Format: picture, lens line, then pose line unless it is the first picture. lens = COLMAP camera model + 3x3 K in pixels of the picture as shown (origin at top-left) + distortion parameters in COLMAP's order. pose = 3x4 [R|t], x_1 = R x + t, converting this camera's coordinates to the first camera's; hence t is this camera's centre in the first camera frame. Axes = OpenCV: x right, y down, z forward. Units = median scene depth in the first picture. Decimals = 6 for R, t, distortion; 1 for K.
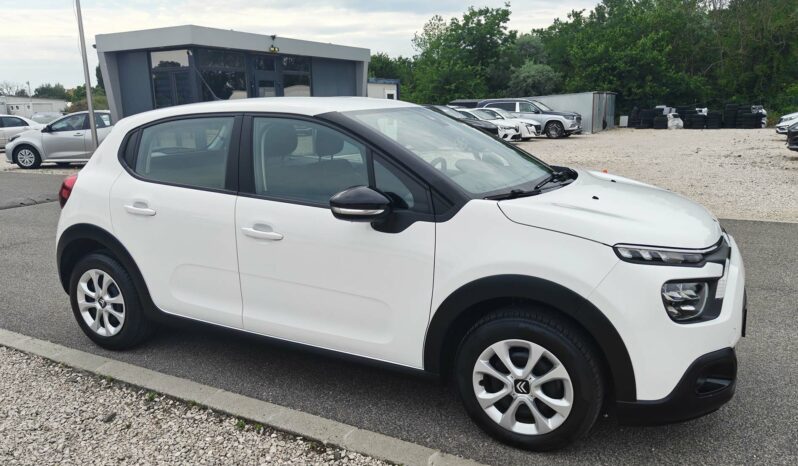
lens RADIAL K [[603.7, 0, 399.0], [0, 603.7, 233.0], [0, 0, 1]] dist [-0.128309, 0.174861]
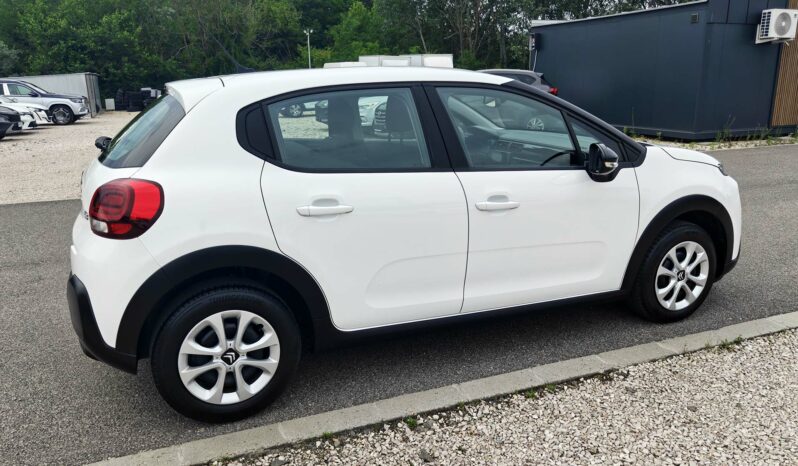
lens RADIAL K [[551.4, 0, 399.0], [0, 551.4, 260.1], [0, 0, 1]] dist [0.035454, 0.000890]
pose [[0.670638, -0.225266, 0.706753, -0.254675], [0.162552, 0.974245, 0.156279, -0.020273], [-0.723755, 0.010077, 0.689983, 0.127523]]
